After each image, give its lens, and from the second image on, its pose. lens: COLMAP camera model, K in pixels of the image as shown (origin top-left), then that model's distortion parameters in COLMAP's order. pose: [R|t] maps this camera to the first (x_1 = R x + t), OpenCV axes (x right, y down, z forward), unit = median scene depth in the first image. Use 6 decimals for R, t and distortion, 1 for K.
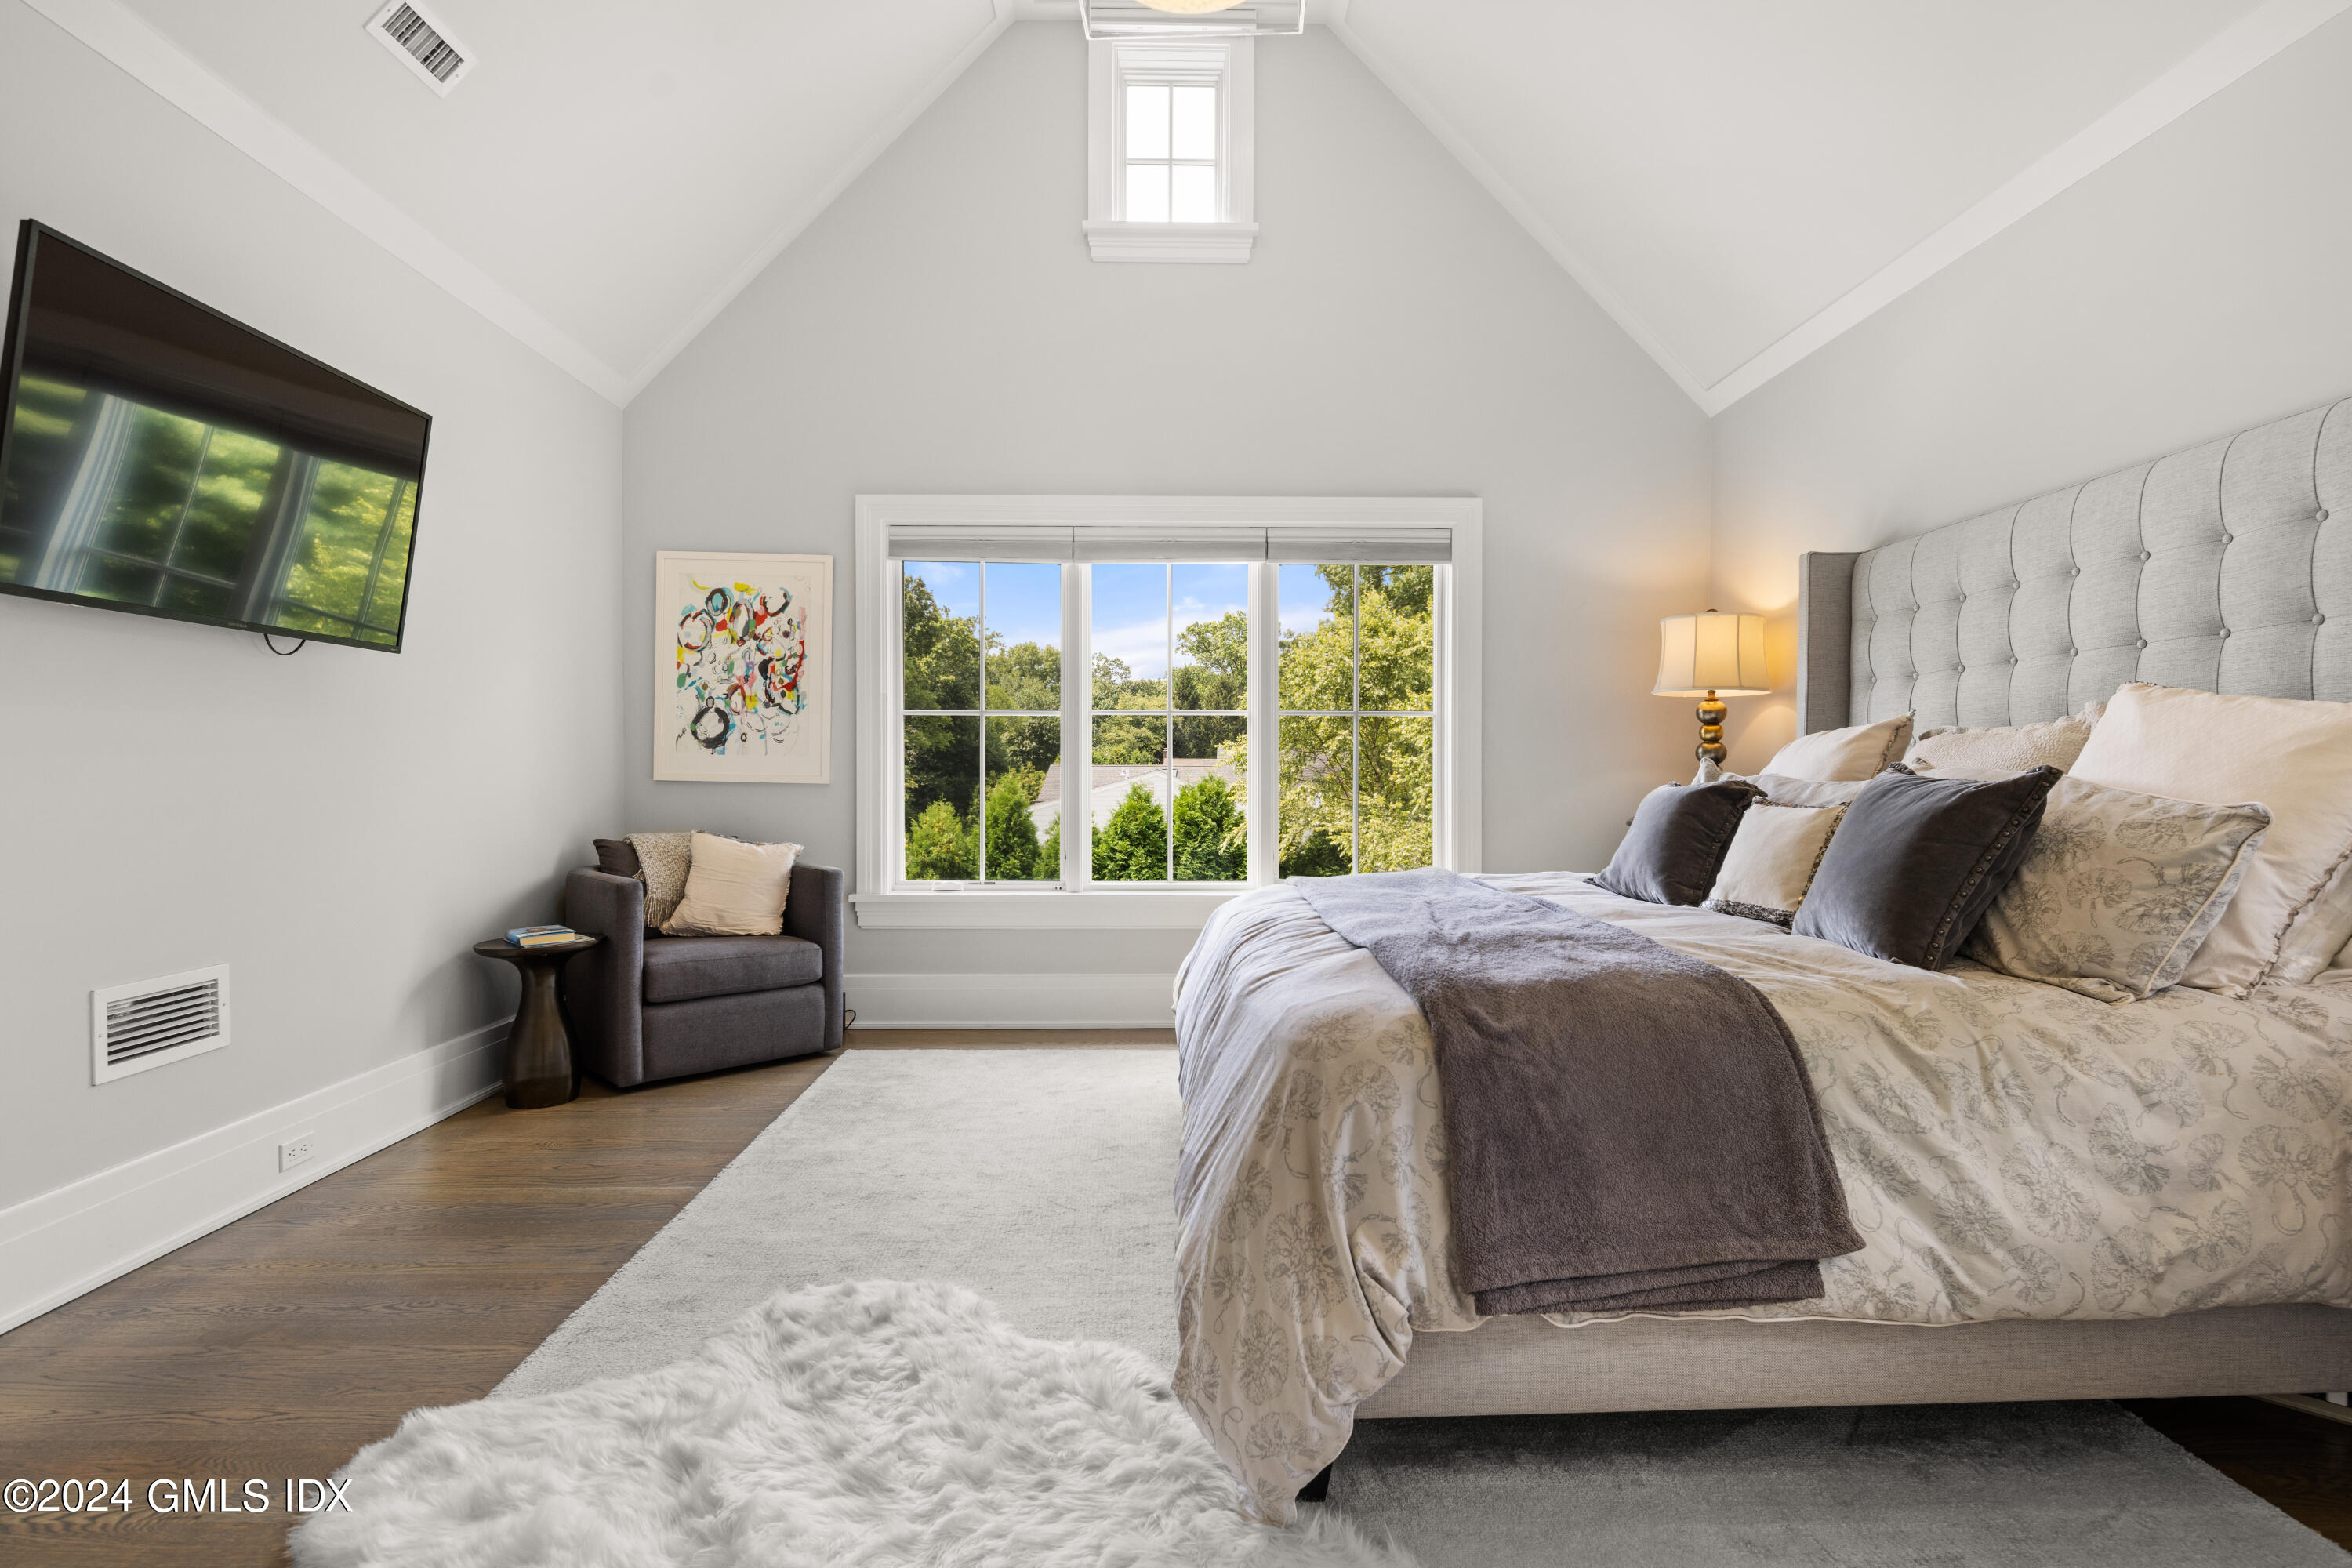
lens RADIAL K [[1144.0, 0, 1177.1], [0, 1144.0, 783.5], [0, 0, 1]] dist [0.003792, -0.002605]
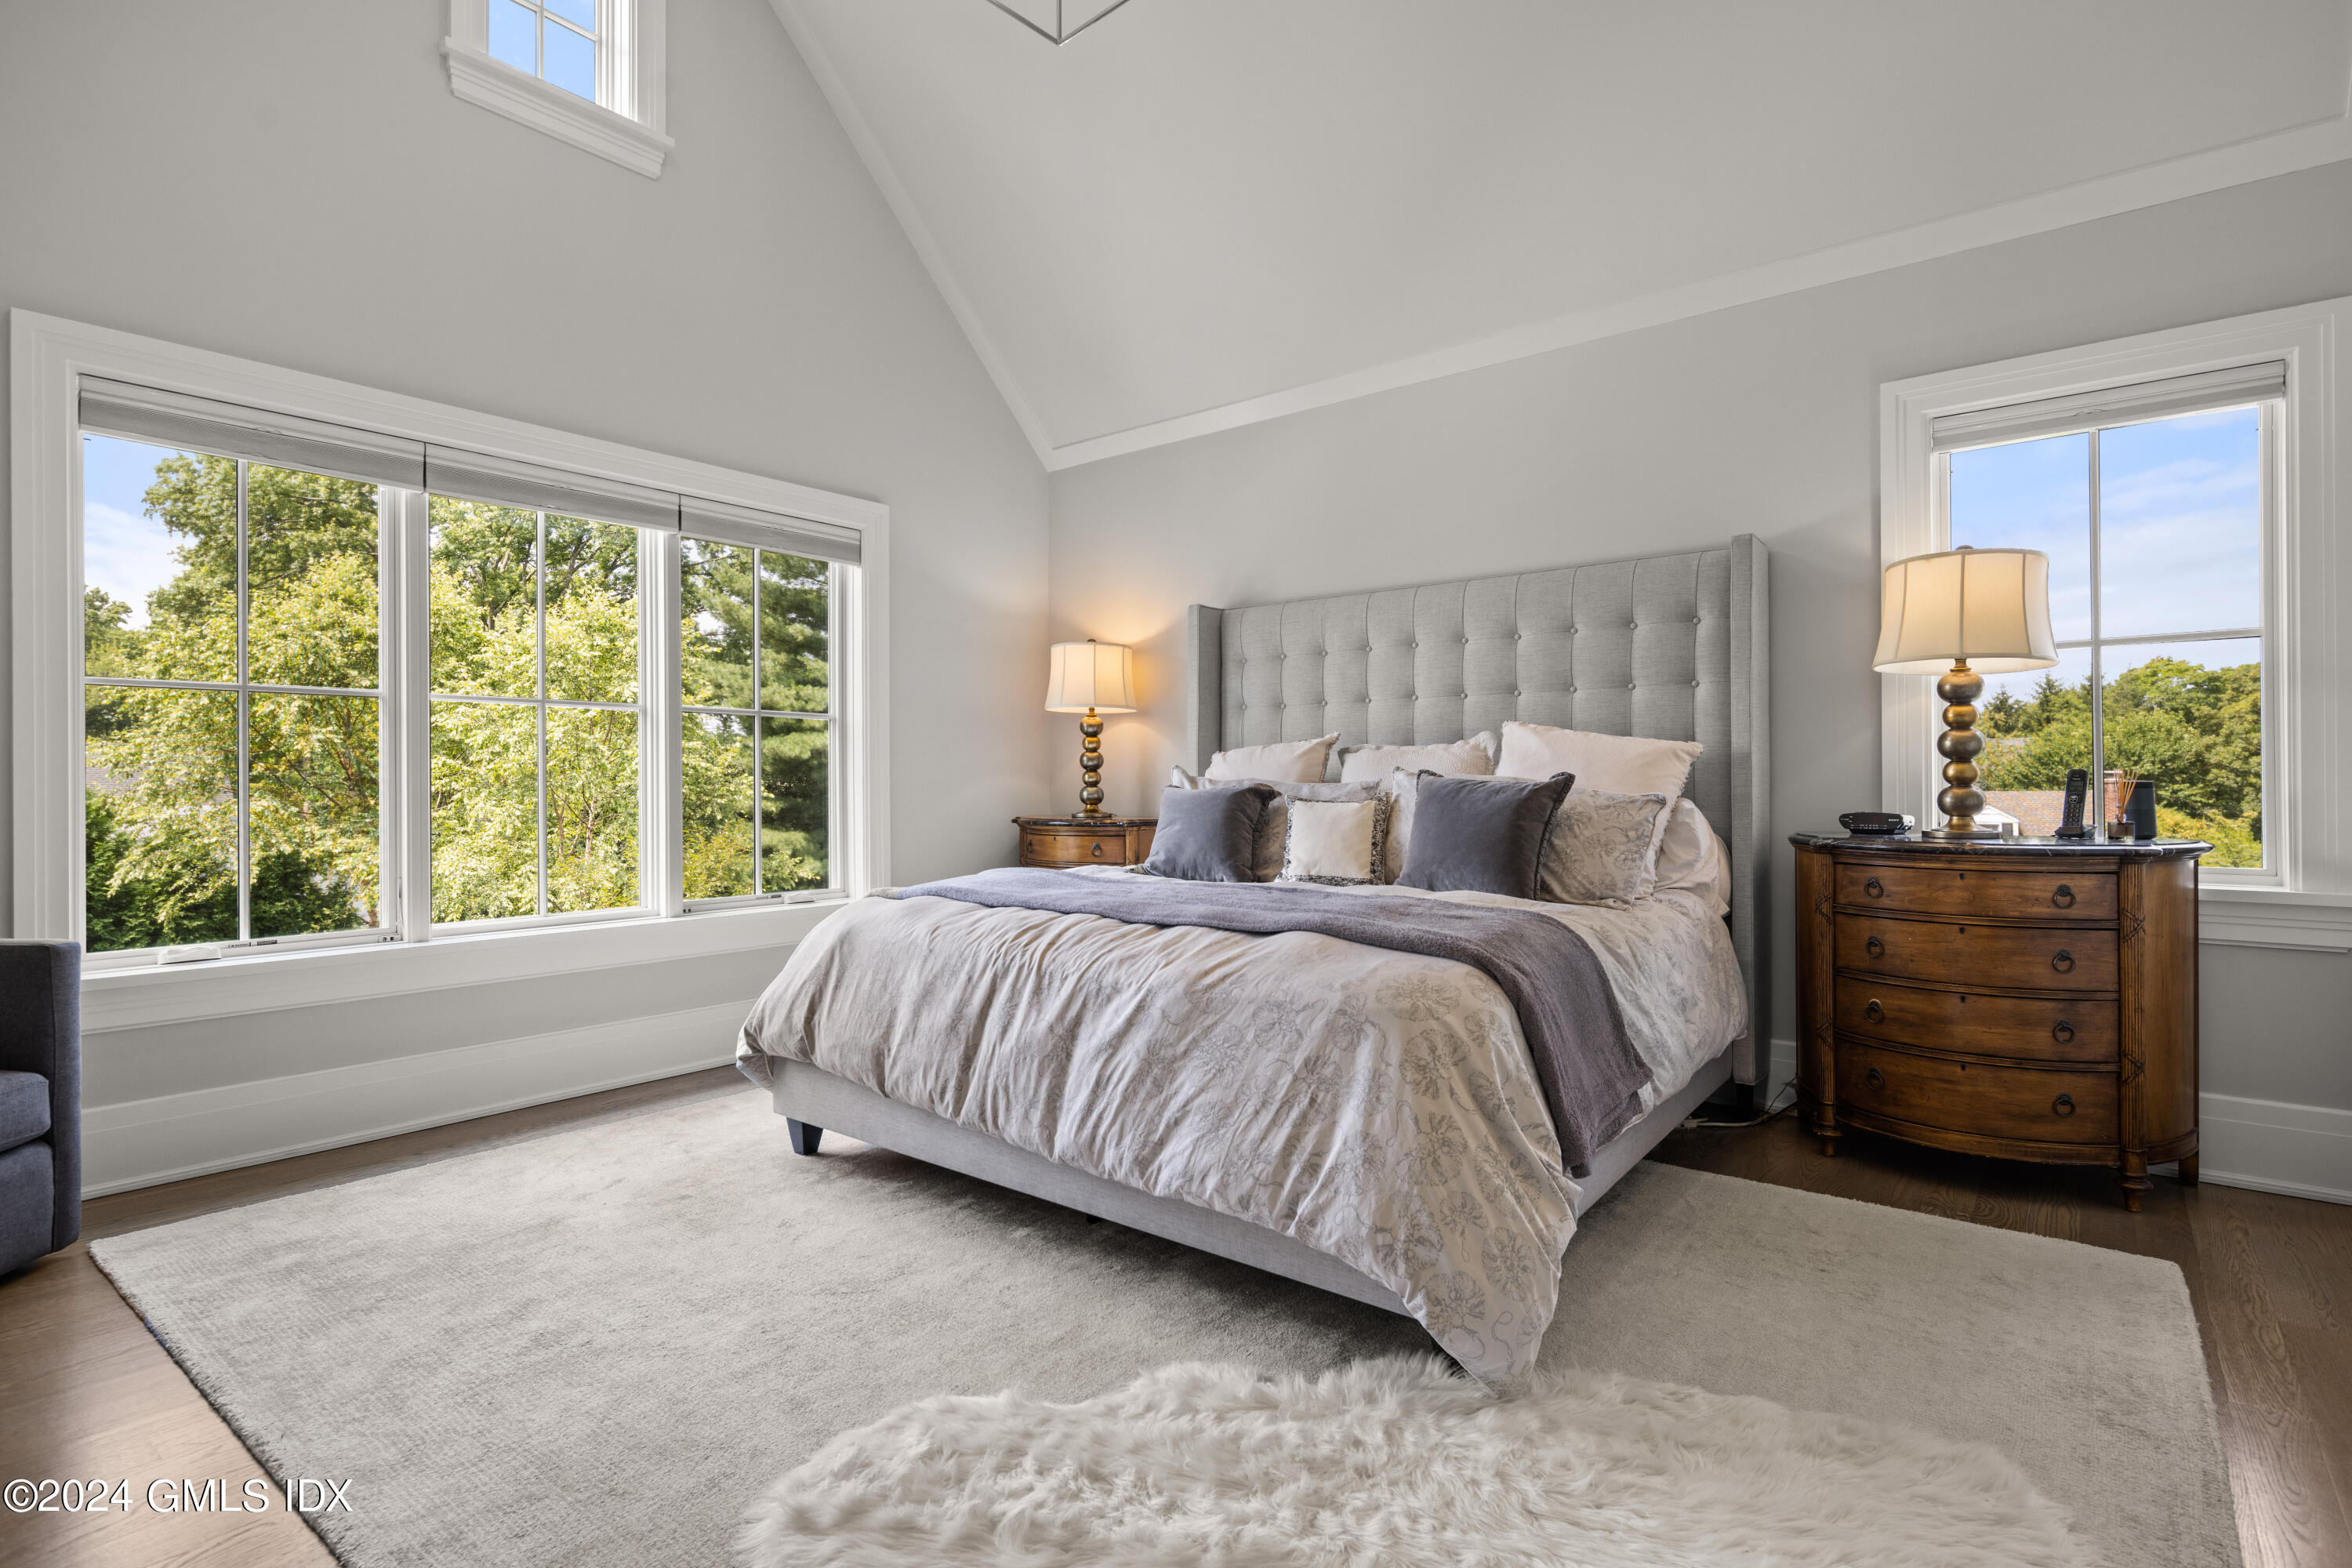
lens RADIAL K [[1144.0, 0, 1170.2], [0, 1144.0, 780.2], [0, 0, 1]] dist [0.003792, -0.002605]
pose [[0.640184, -0.002407, 0.768218, -0.466535], [0.008734, 0.999953, -0.004145, -0.001066], [-0.768172, 0.009363, 0.640175, 0.219398]]
